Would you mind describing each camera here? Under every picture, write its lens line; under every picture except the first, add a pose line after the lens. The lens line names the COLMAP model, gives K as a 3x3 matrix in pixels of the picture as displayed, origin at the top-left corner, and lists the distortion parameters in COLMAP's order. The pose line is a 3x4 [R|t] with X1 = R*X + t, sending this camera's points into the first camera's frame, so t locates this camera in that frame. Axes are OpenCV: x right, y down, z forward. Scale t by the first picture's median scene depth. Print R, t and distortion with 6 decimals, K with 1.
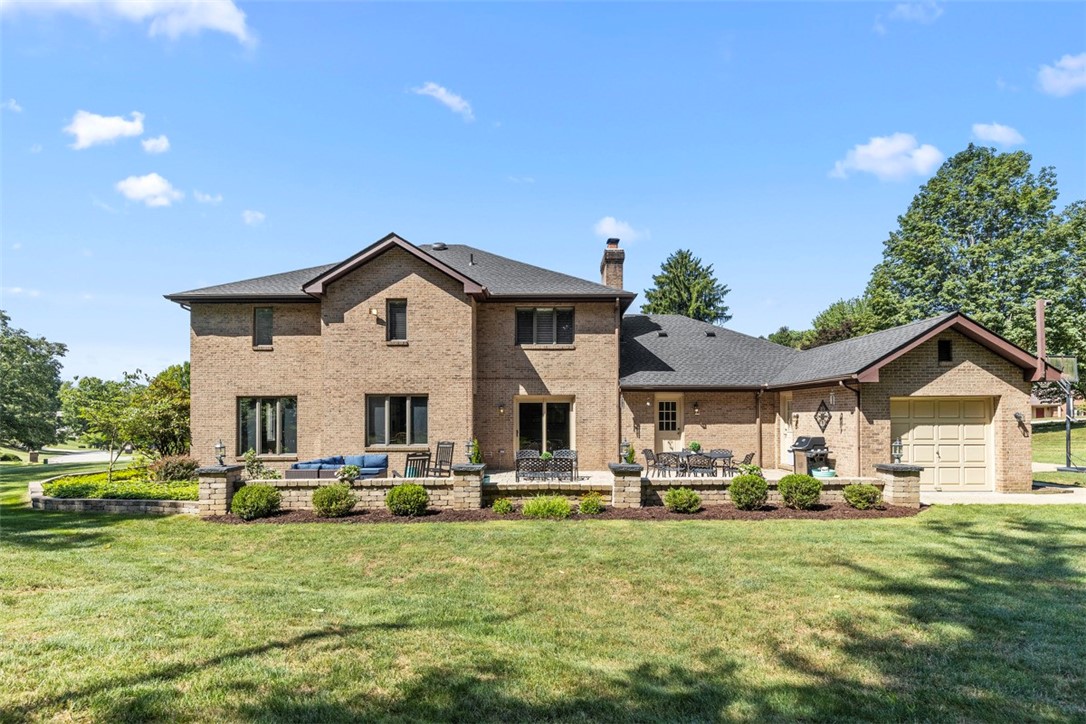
lens RADIAL K [[508.9, 0, 544.3], [0, 508.9, 417.0], [0, 0, 1]] dist [-0.014891, -0.000673]
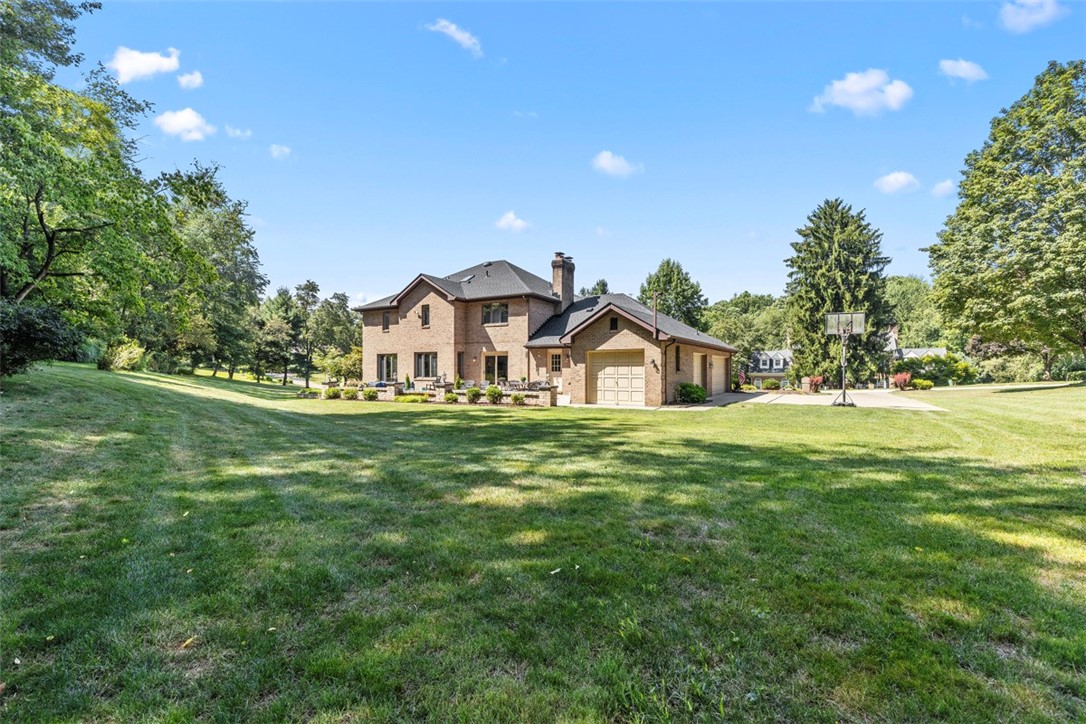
lens RADIAL K [[495.5, 0, 547.1], [0, 495.5, 360.3], [0, 0, 1]] dist [0.007703, 0.000327]
pose [[0.856901, -0.005331, -0.515454, 1.089507], [-0.004222, 0.999840, -0.017360, 0.017825], [0.515464, 0.017052, 0.856741, -0.417036]]
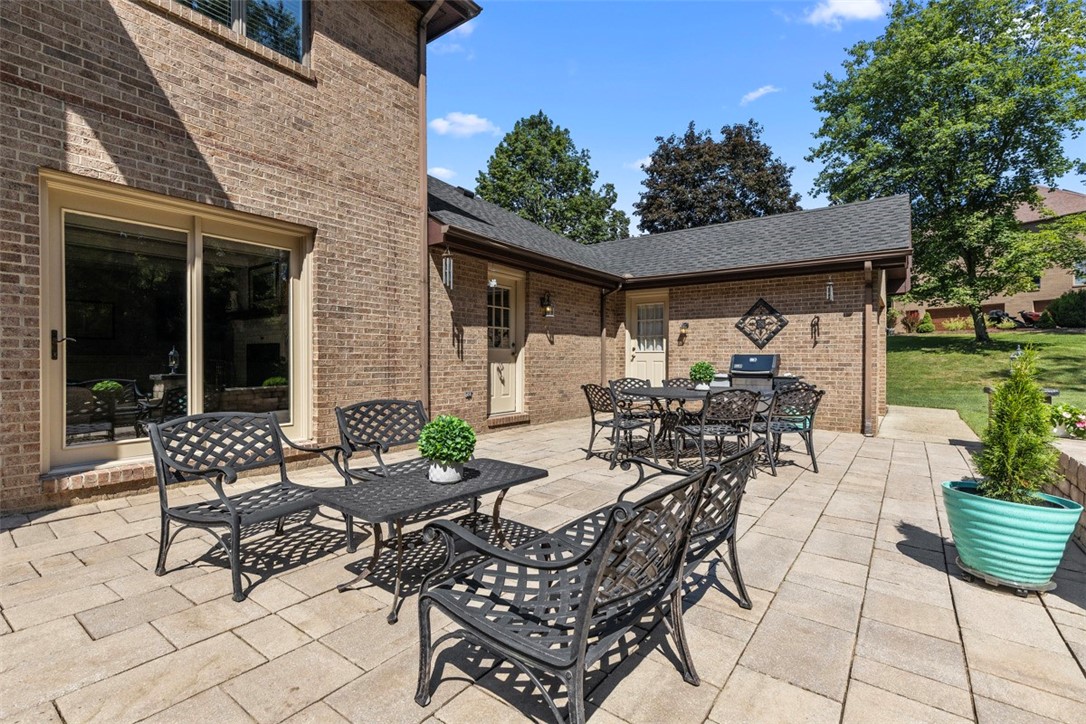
lens RADIAL K [[495.5, 0, 547.1], [0, 495.5, 360.3], [0, 0, 1]] dist [0.007703, 0.000327]
pose [[0.591497, 0.001295, 0.806306, -0.105573], [-0.003306, 0.999994, 0.000819, 0.038917], [-0.806300, -0.003150, 0.591498, 0.714600]]
